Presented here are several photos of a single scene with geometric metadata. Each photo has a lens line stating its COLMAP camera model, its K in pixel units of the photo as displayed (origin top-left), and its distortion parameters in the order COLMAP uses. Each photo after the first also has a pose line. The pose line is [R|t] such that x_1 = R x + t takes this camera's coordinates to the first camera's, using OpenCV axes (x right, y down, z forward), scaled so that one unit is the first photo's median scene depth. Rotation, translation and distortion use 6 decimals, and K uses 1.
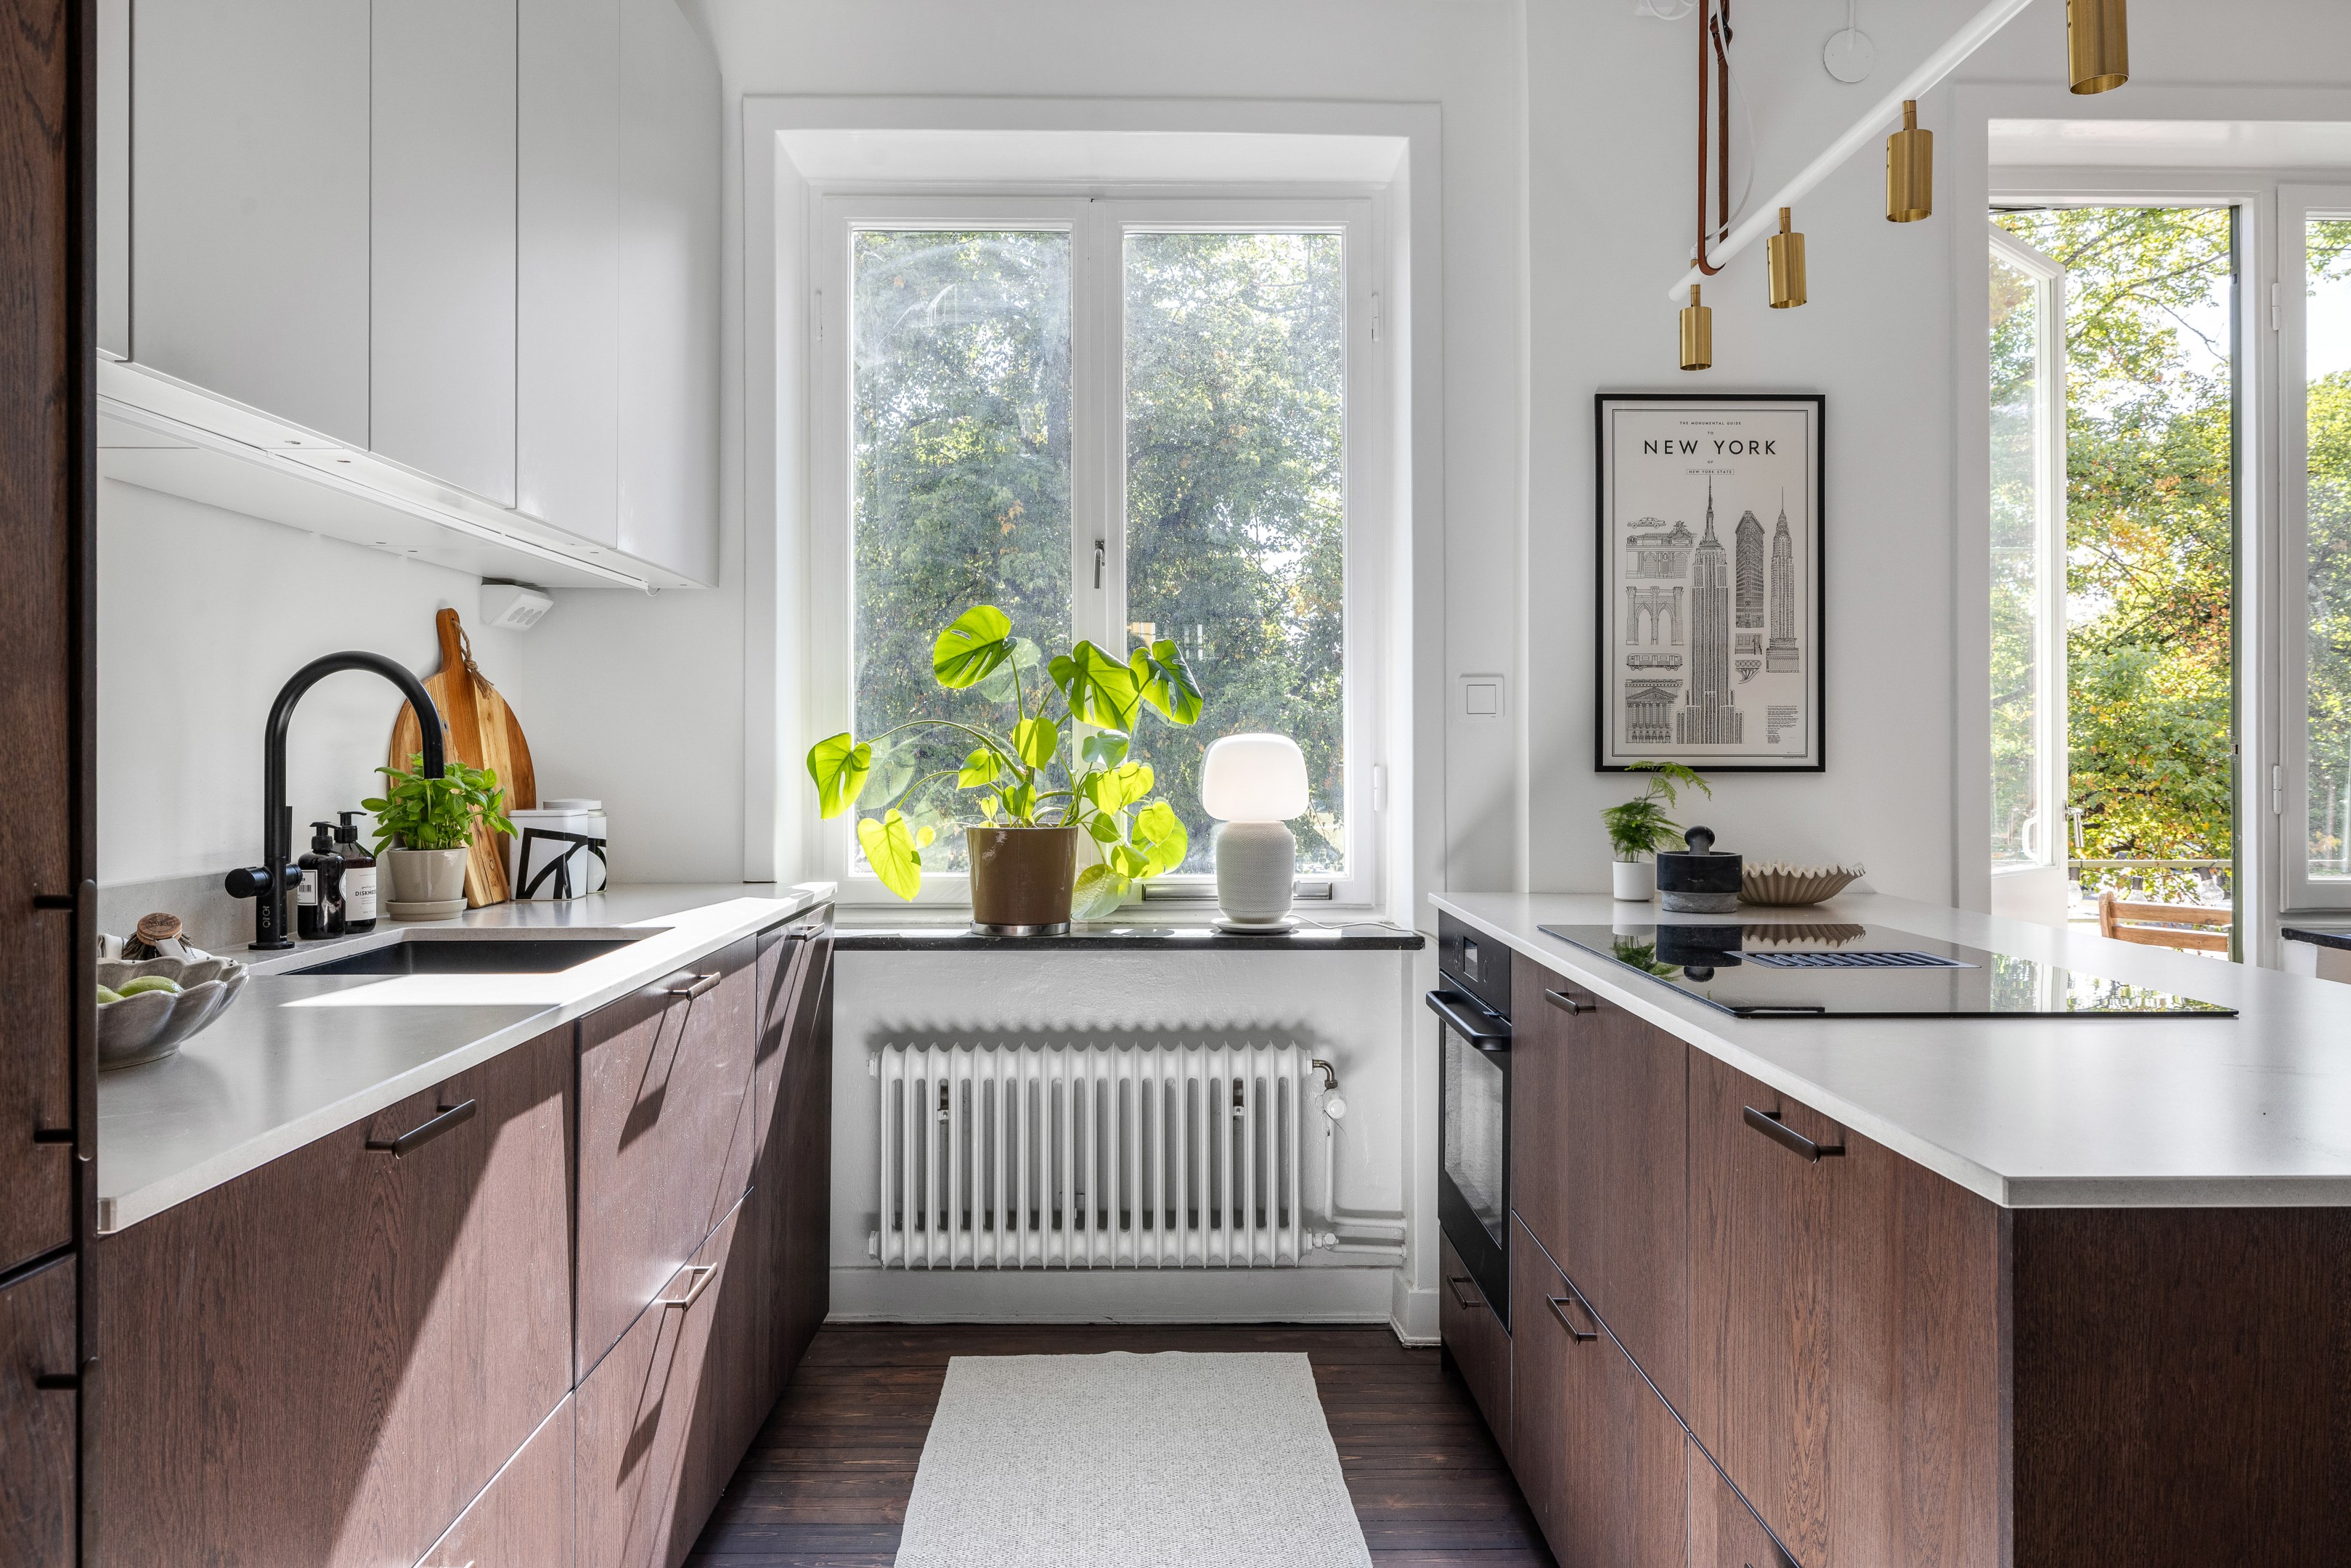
lens RADIAL K [[1618.4, 0, 1179.5], [0, 1618.4, 753.1], [0, 0, 1]] dist [-0.002847, 0.002811]
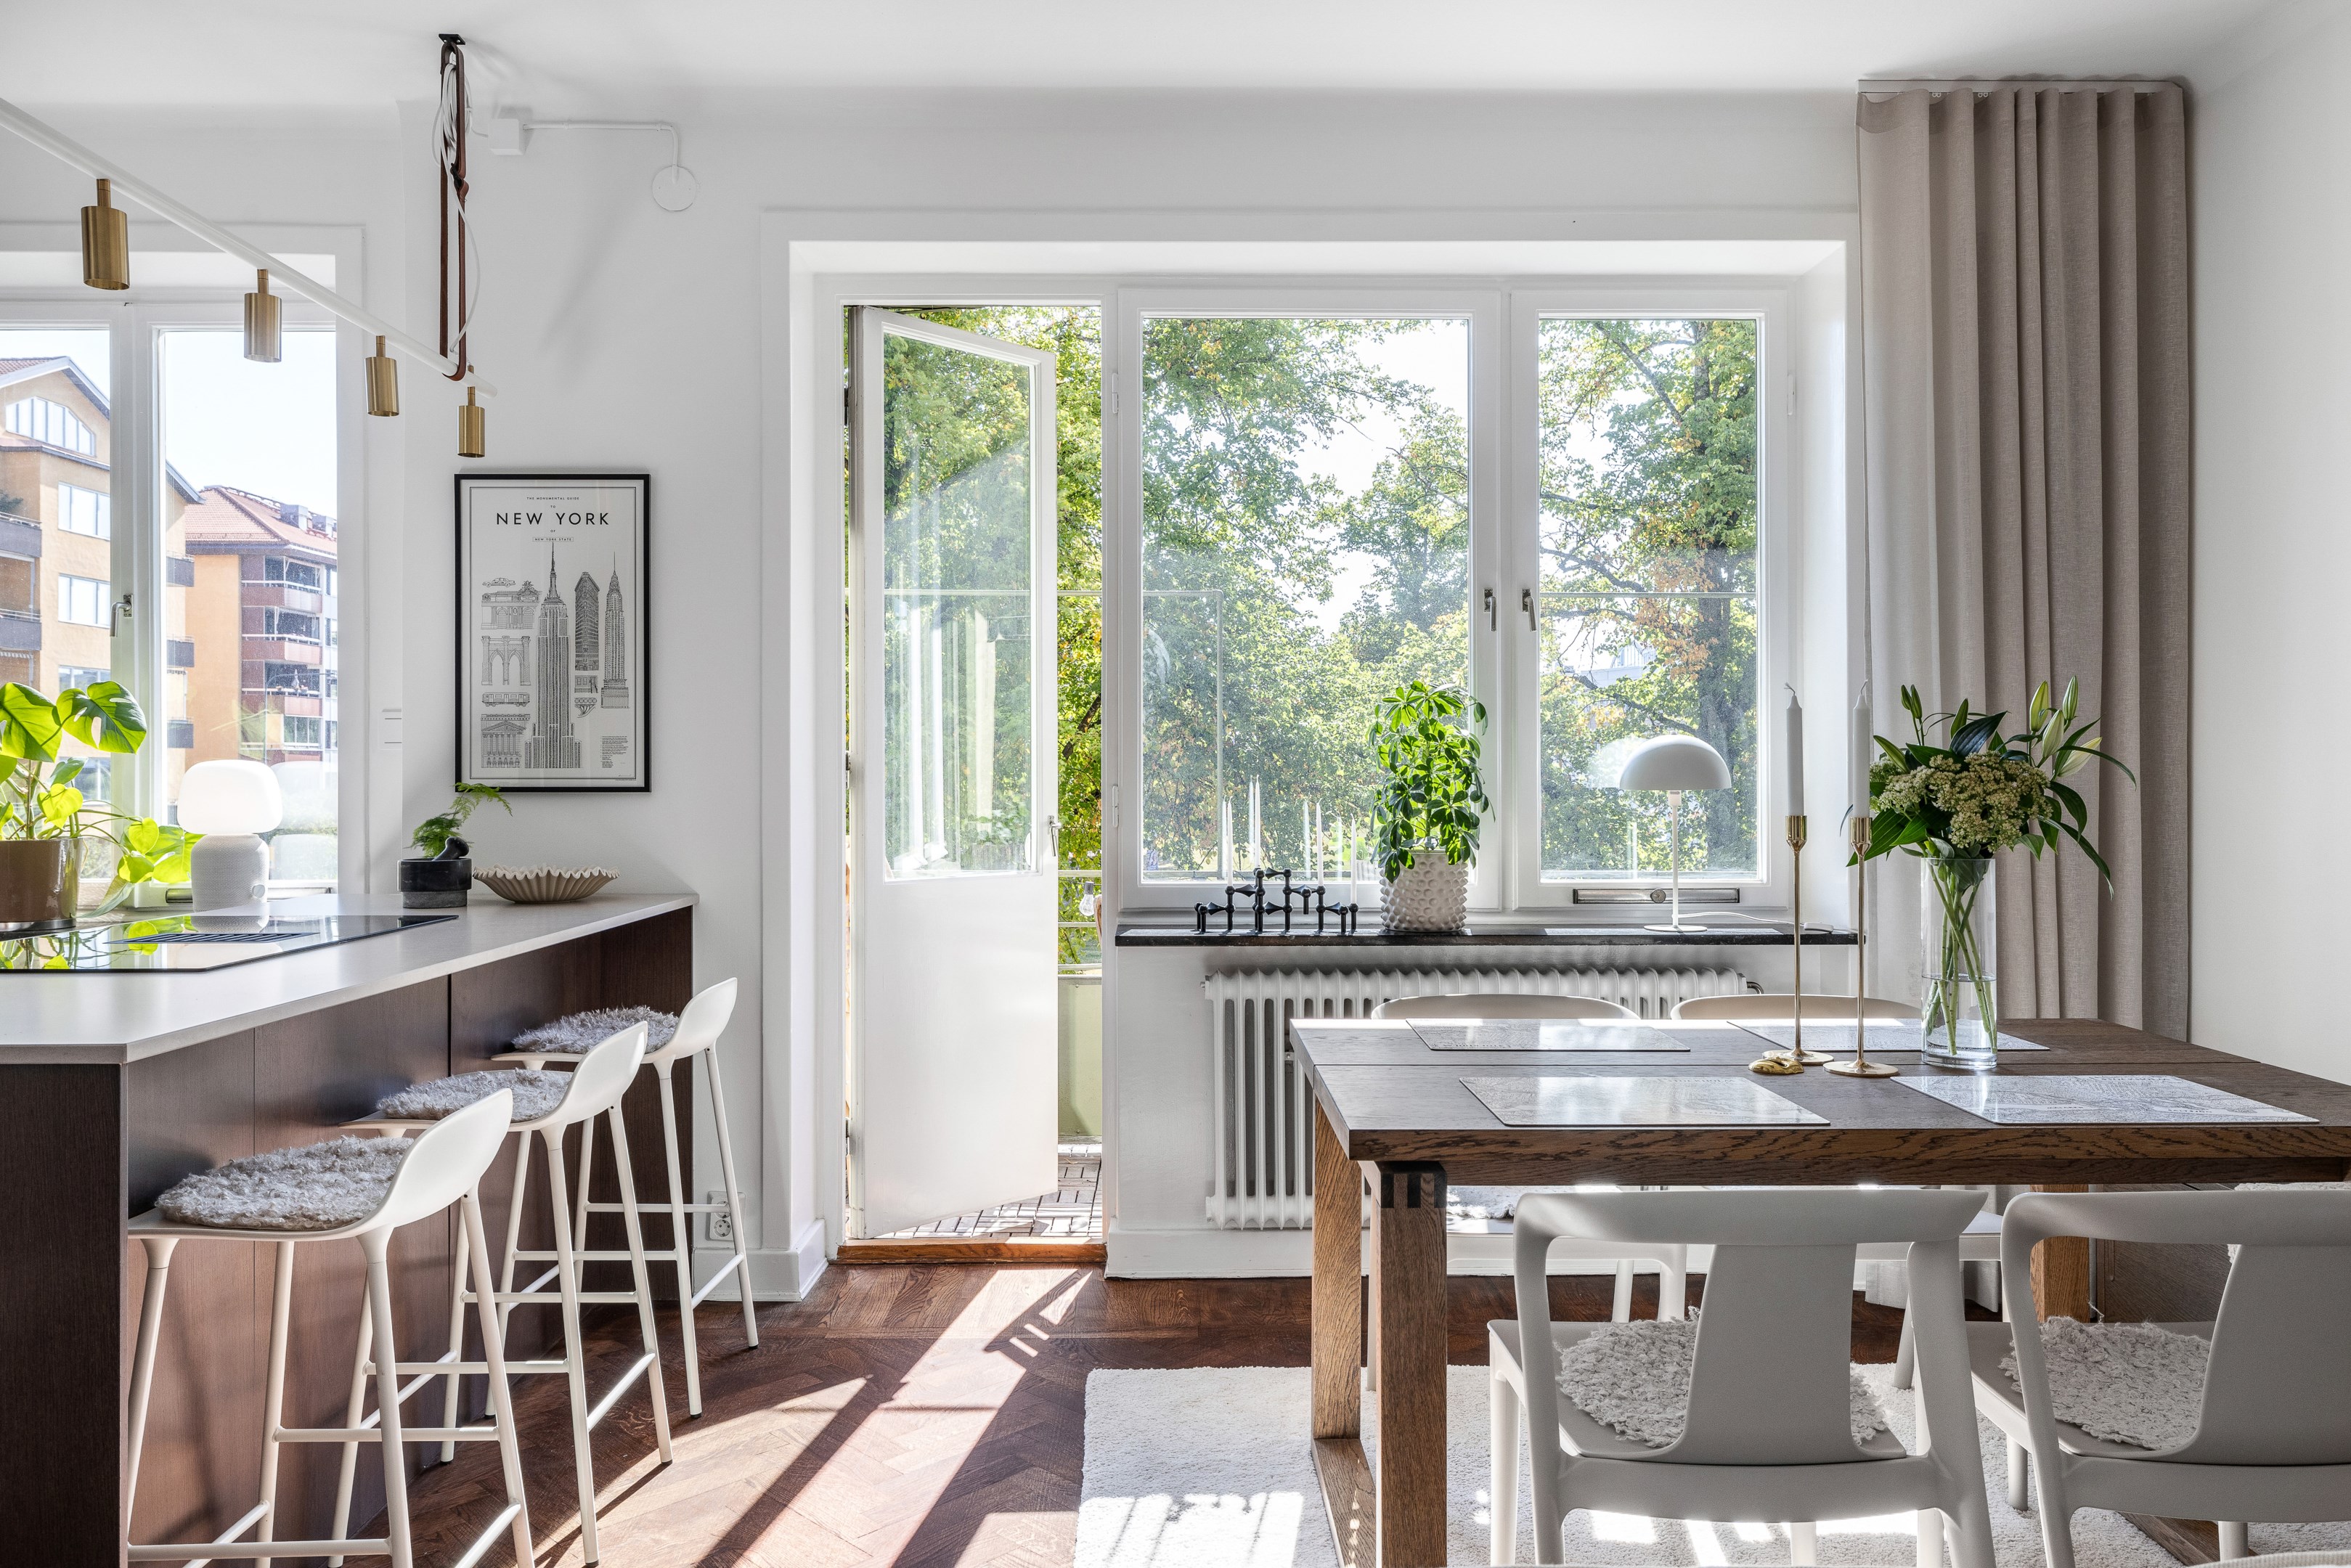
lens RADIAL K [[1629.2, 0, 1180.8], [0, 1629.2, 771.1], [0, 0, 1]] dist [-0.000908, 0.001282]
pose [[0.999961, -0.001002, -0.008795, 0.798783], [0.001001, 0.999999, -0.000210, -0.002902], [0.008795, 0.000201, 0.999961, -0.192185]]
